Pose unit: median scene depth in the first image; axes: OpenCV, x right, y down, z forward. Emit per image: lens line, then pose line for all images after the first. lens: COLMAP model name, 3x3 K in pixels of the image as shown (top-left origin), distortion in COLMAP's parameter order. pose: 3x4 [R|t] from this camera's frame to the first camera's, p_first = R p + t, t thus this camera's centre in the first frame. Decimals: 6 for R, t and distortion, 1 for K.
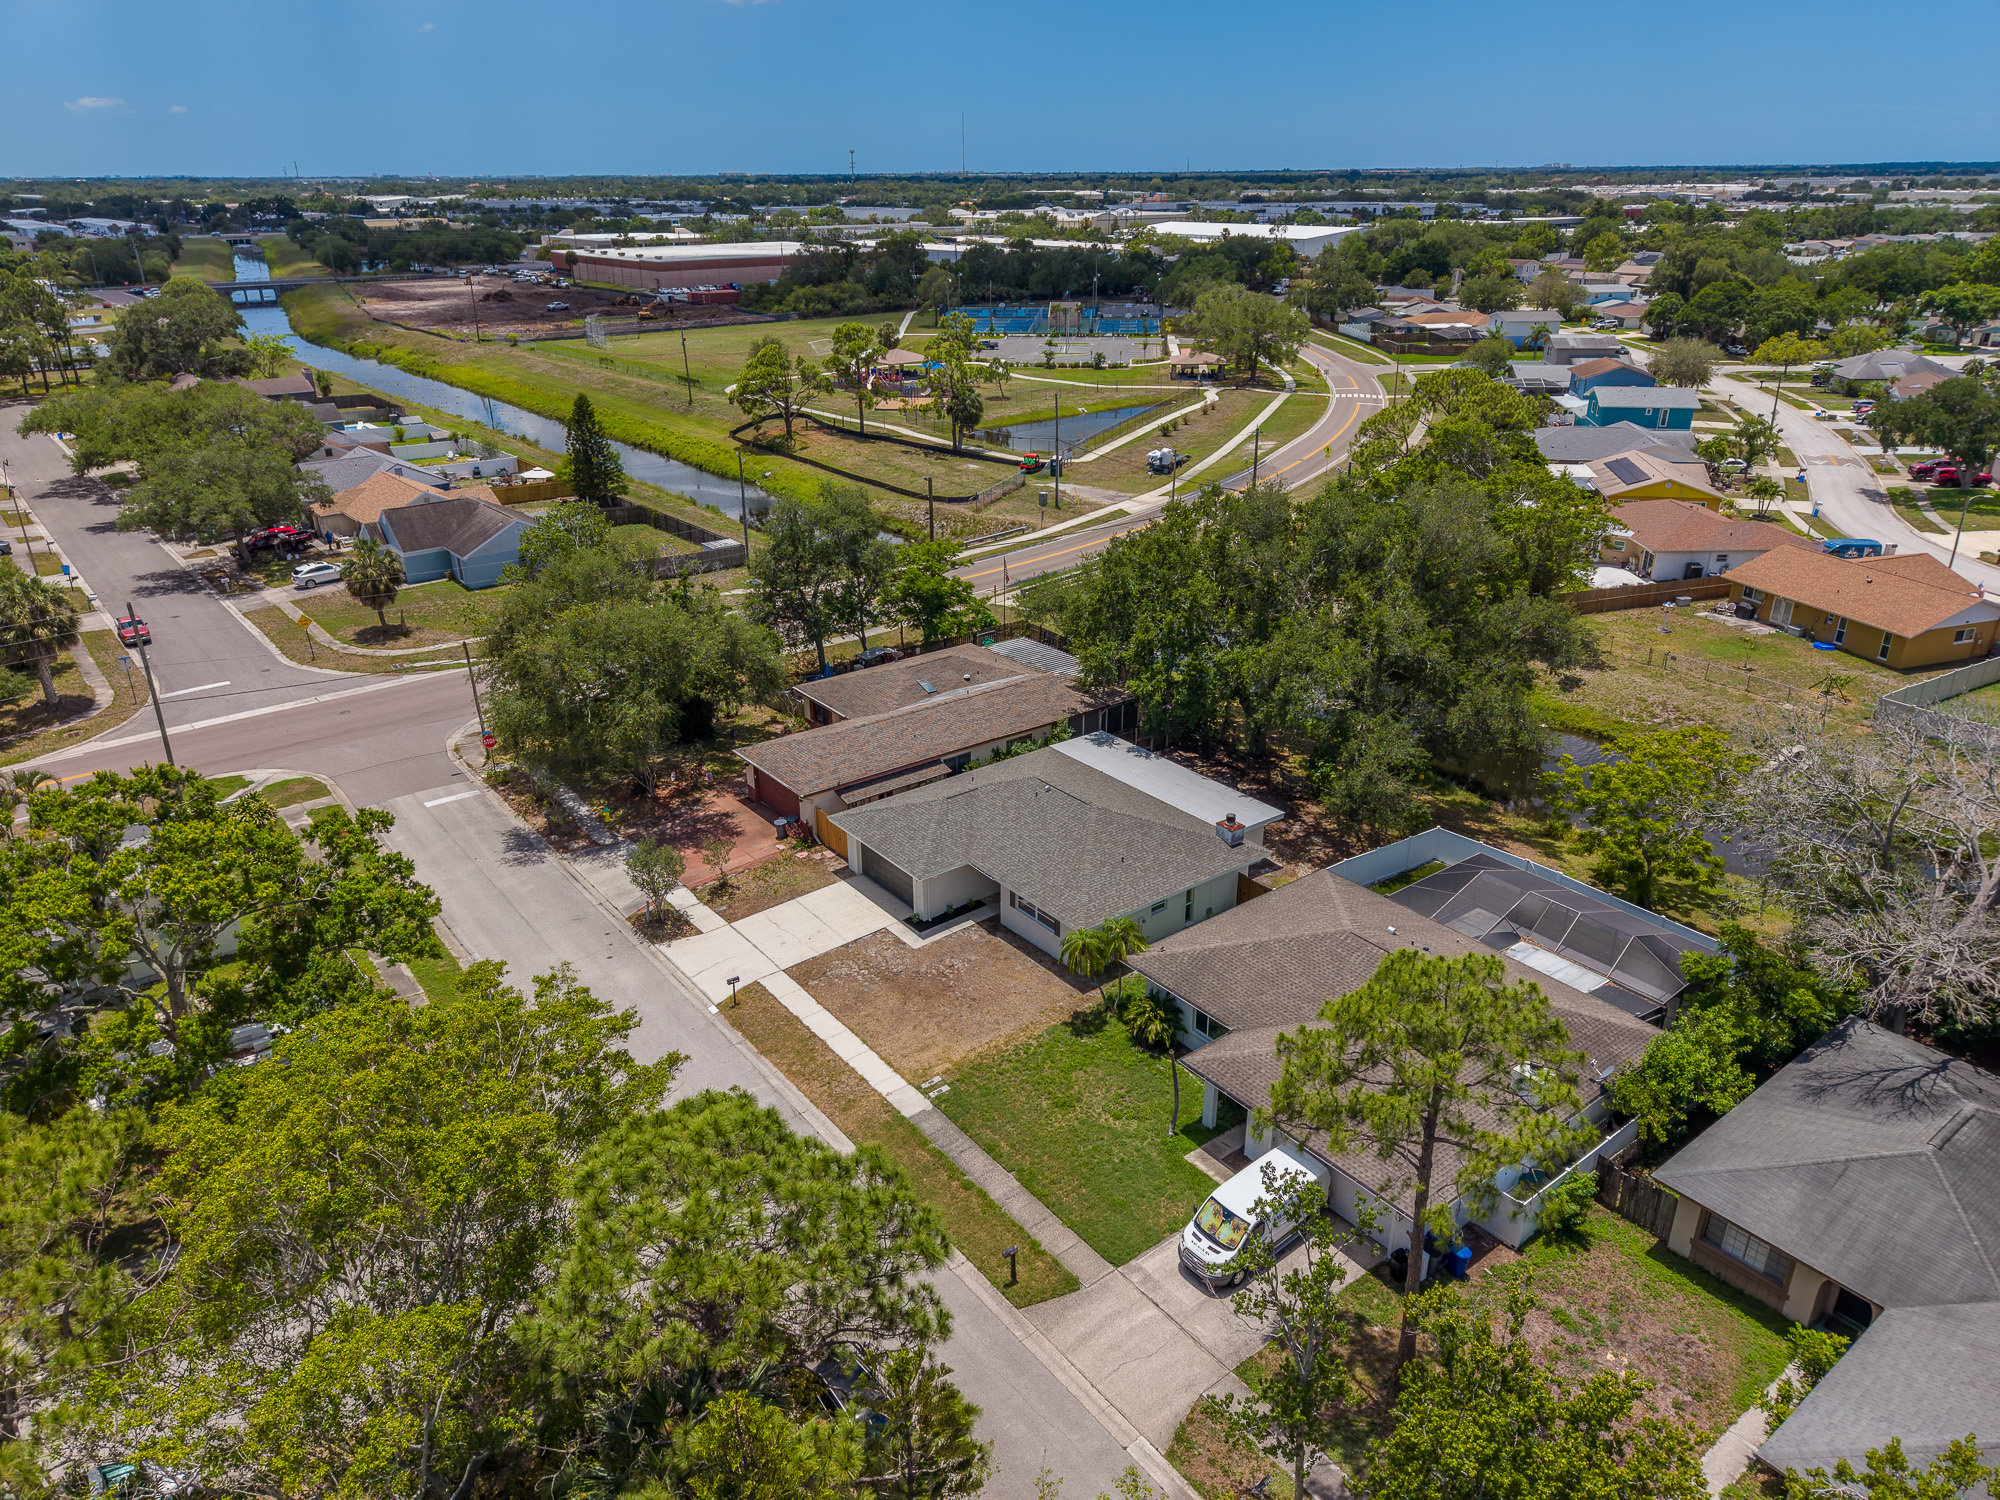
lens RADIAL K [[1333.1, 0, 998.2], [0, 1333.1, 740.6], [0, 0, 1]] dist [0.038784, -0.036447]
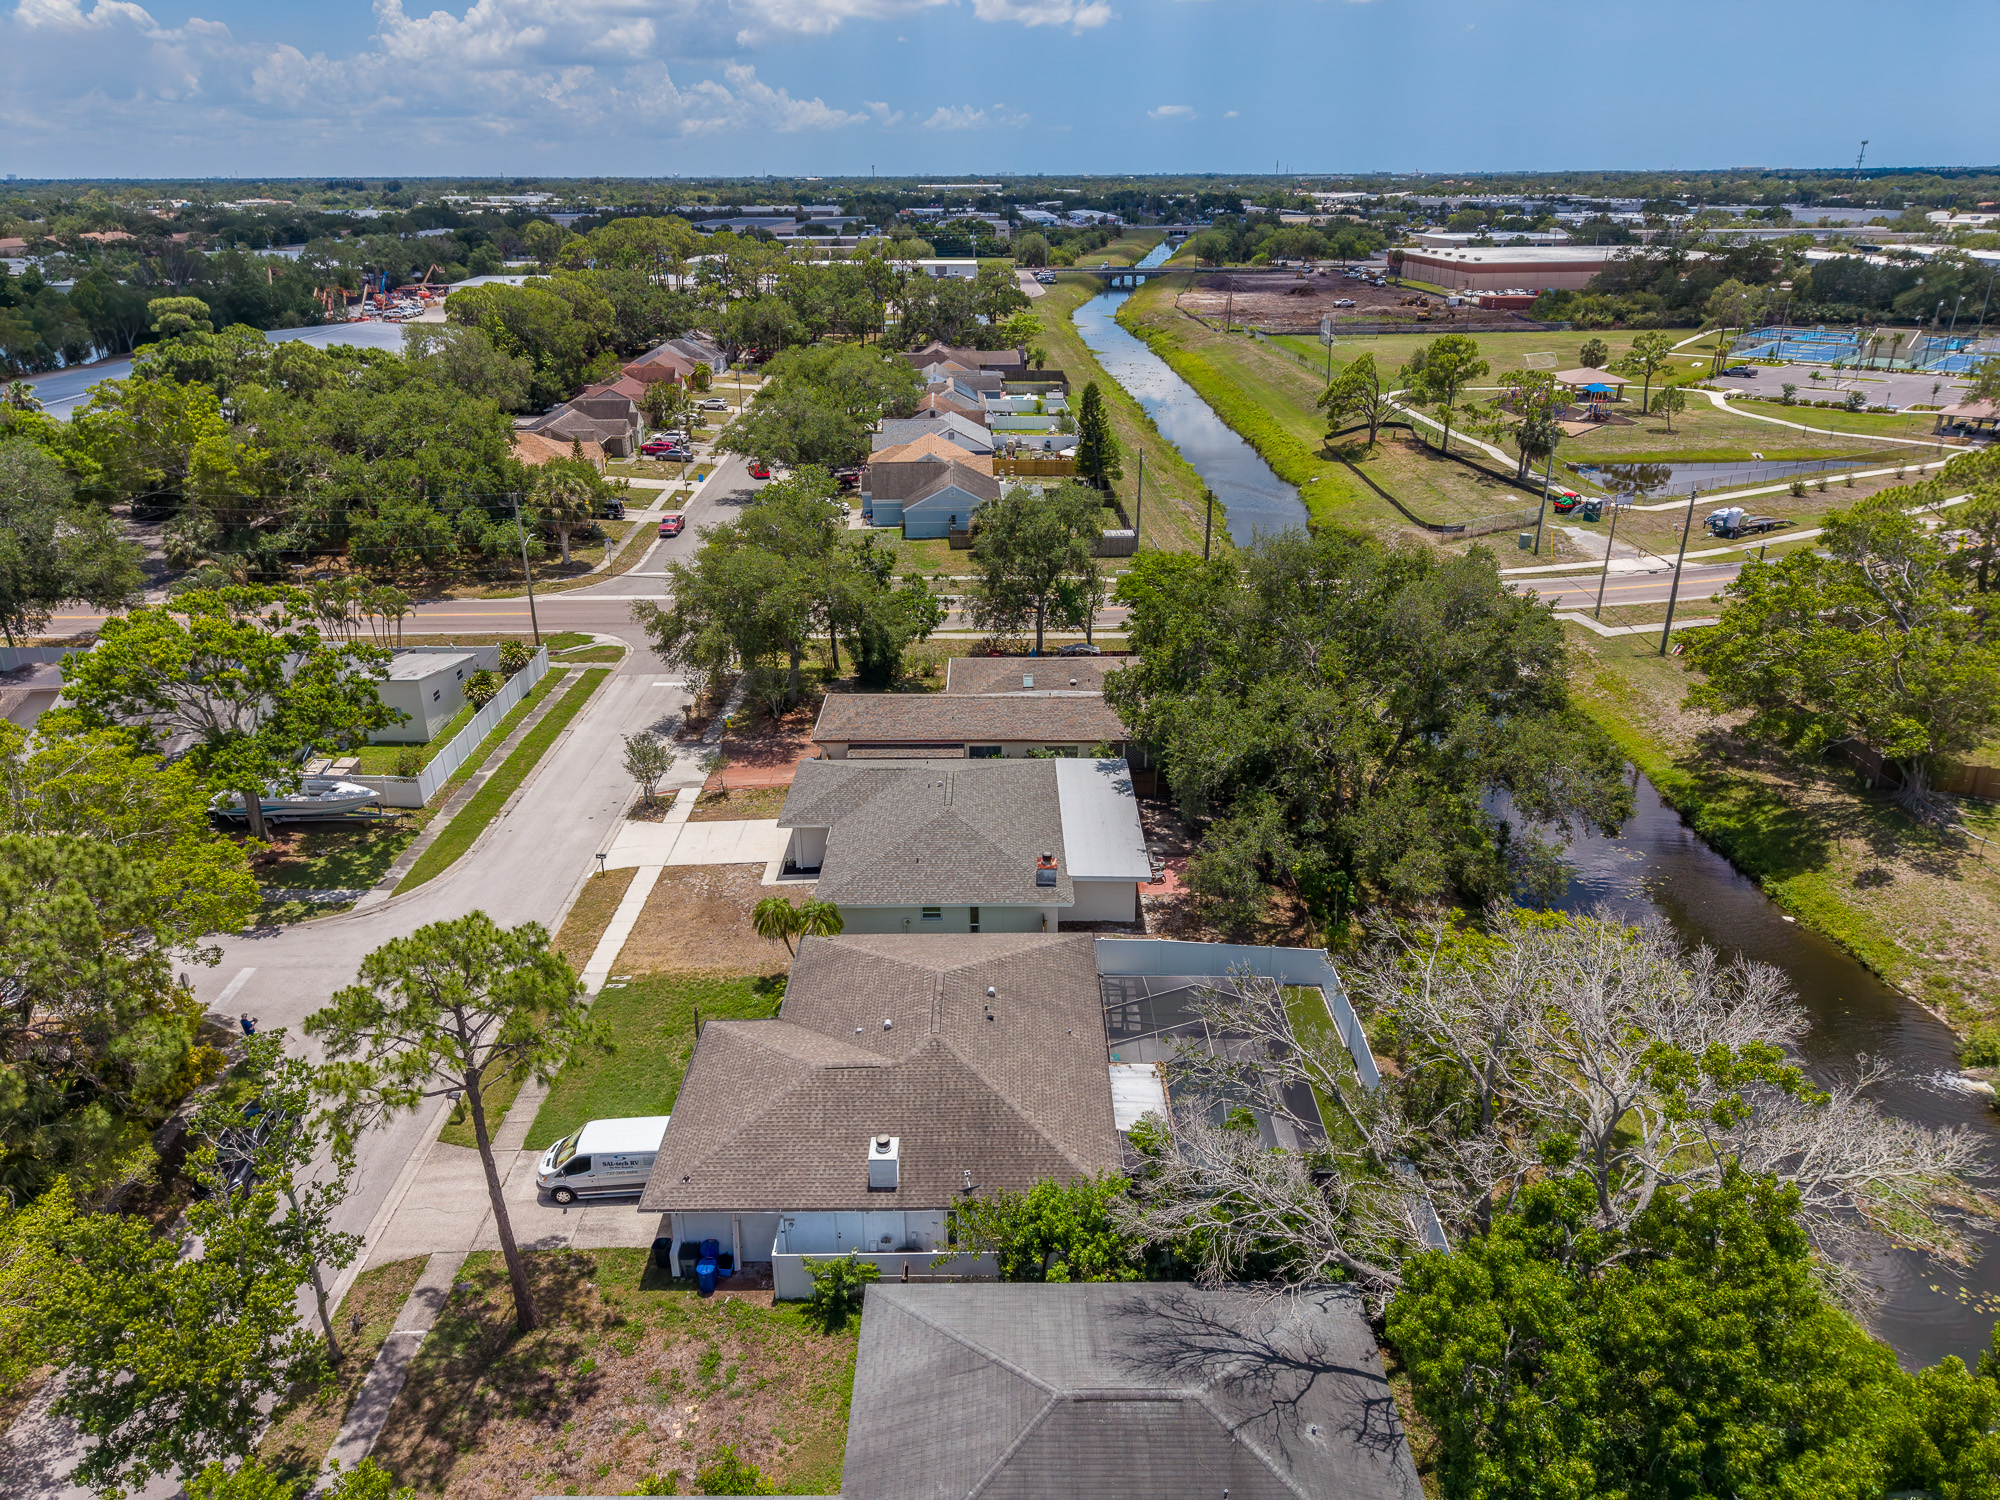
lens RADIAL K [[1343.0, 0, 997.3], [0, 1343.0, 747.0], [0, 0, 1]] dist [0.010788, -0.002951]
pose [[0.793198, 0.239729, -0.559792, 0.559132], [-0.236868, 0.968321, 0.079049, -0.072000], [0.561009, 0.069895, 0.824854, 0.150039]]
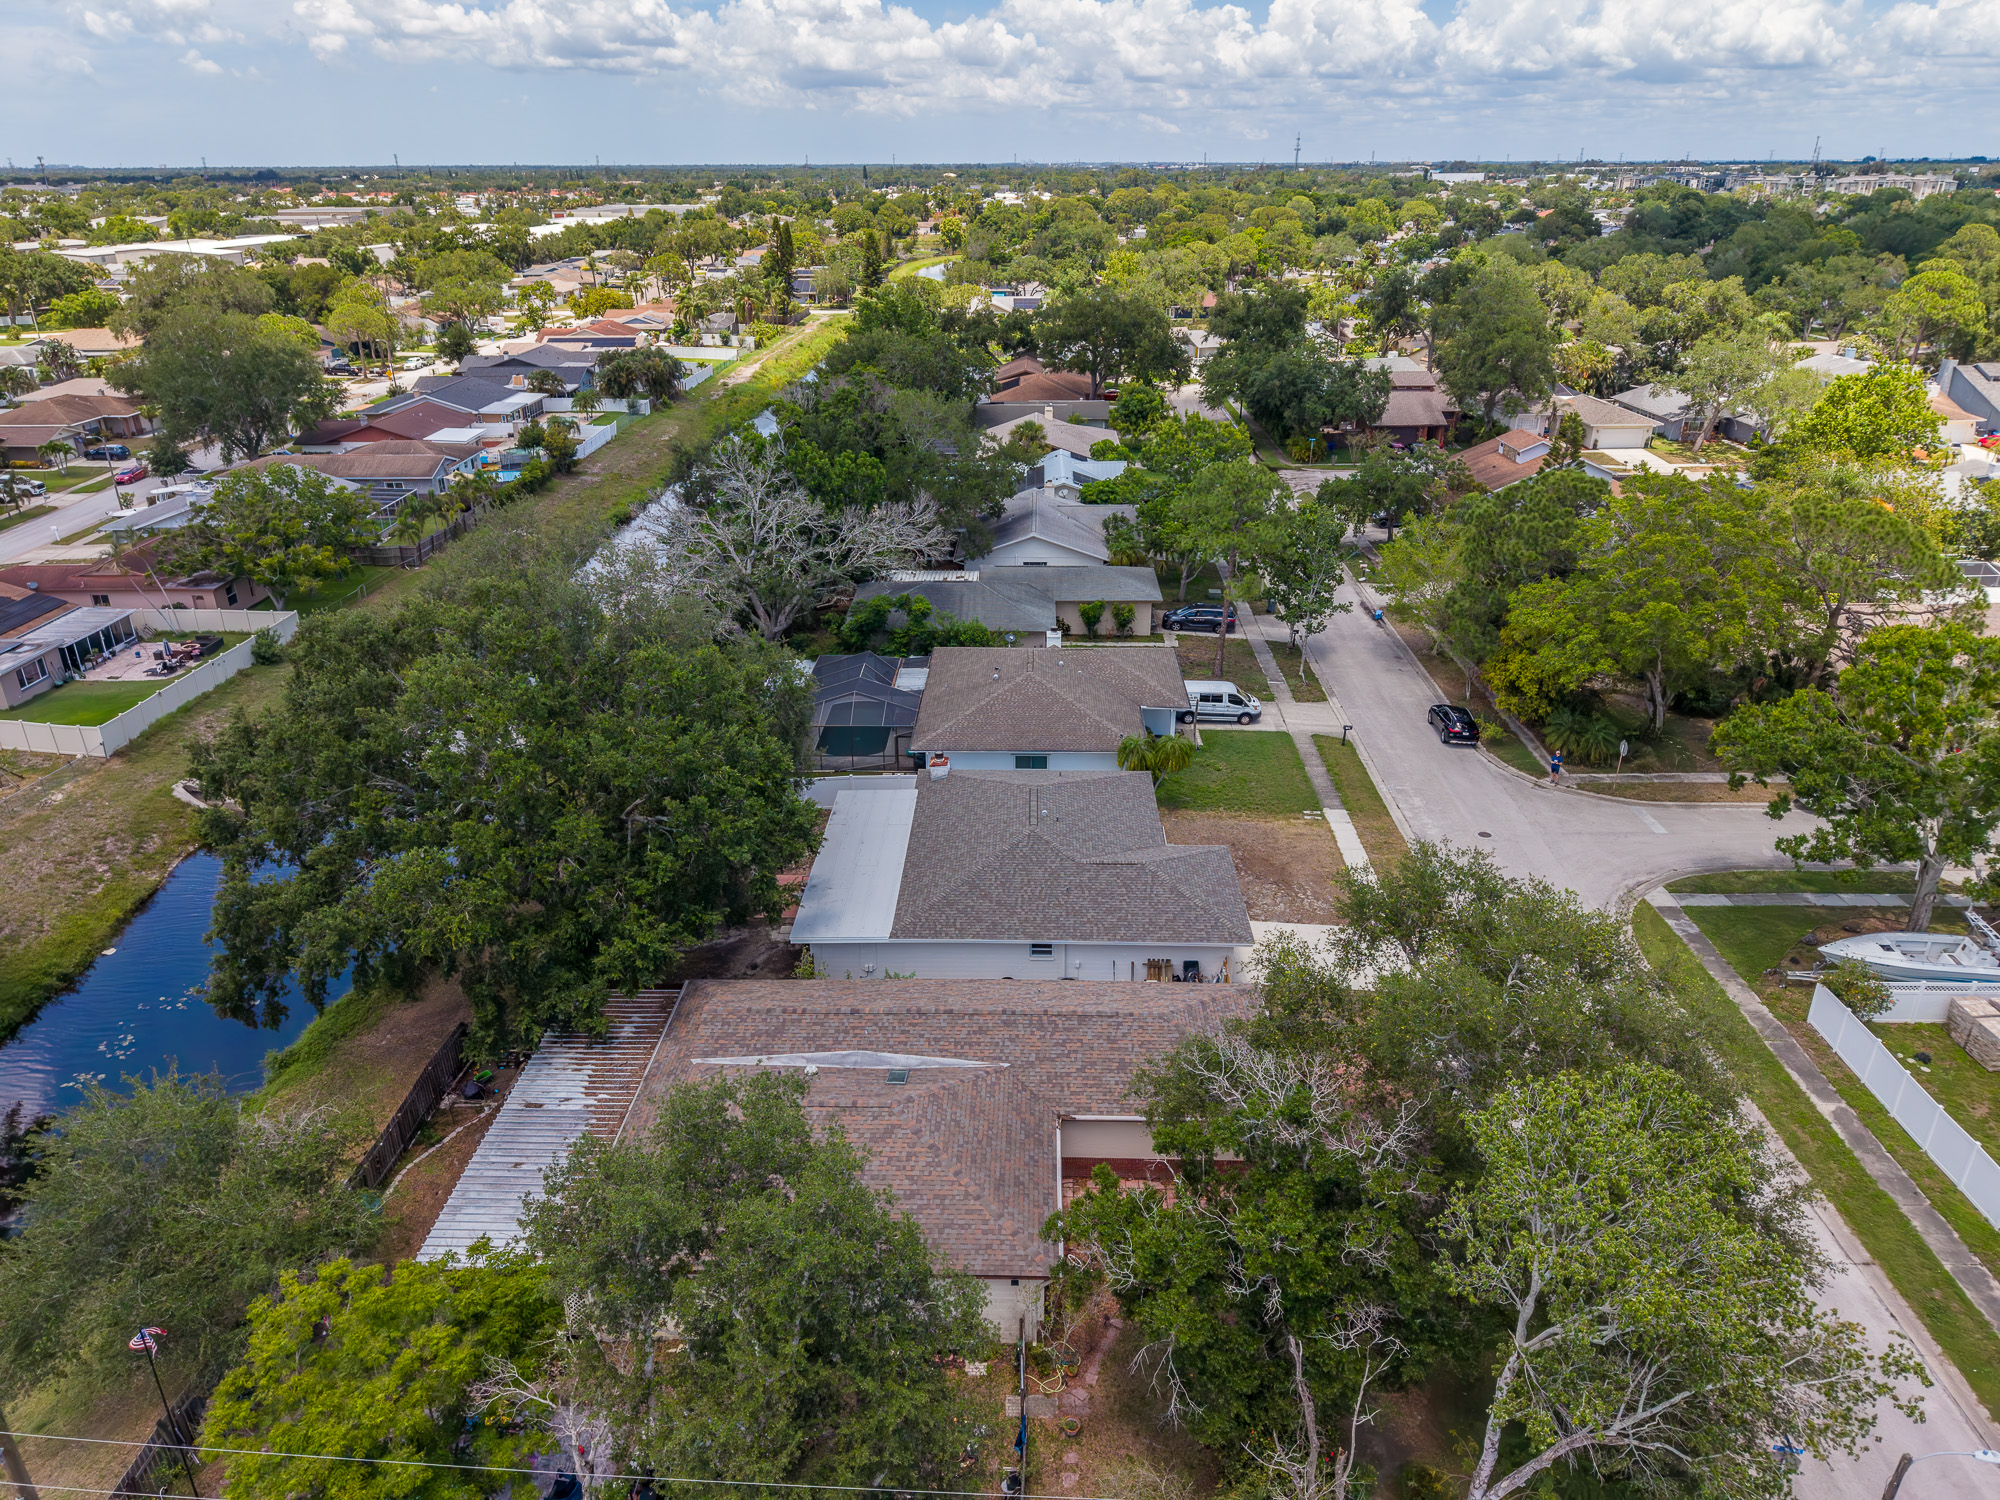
lens RADIAL K [[1317.7, 0, 988.1], [0, 1317.7, 779.7], [0, 0, 1]] dist [0.019645, -0.009590]
pose [[-0.772842, -0.257475, 0.580019, -0.383856], [0.257795, 0.707799, 0.657695, -0.498684], [-0.579877, 0.657820, -0.480641, 1.248545]]
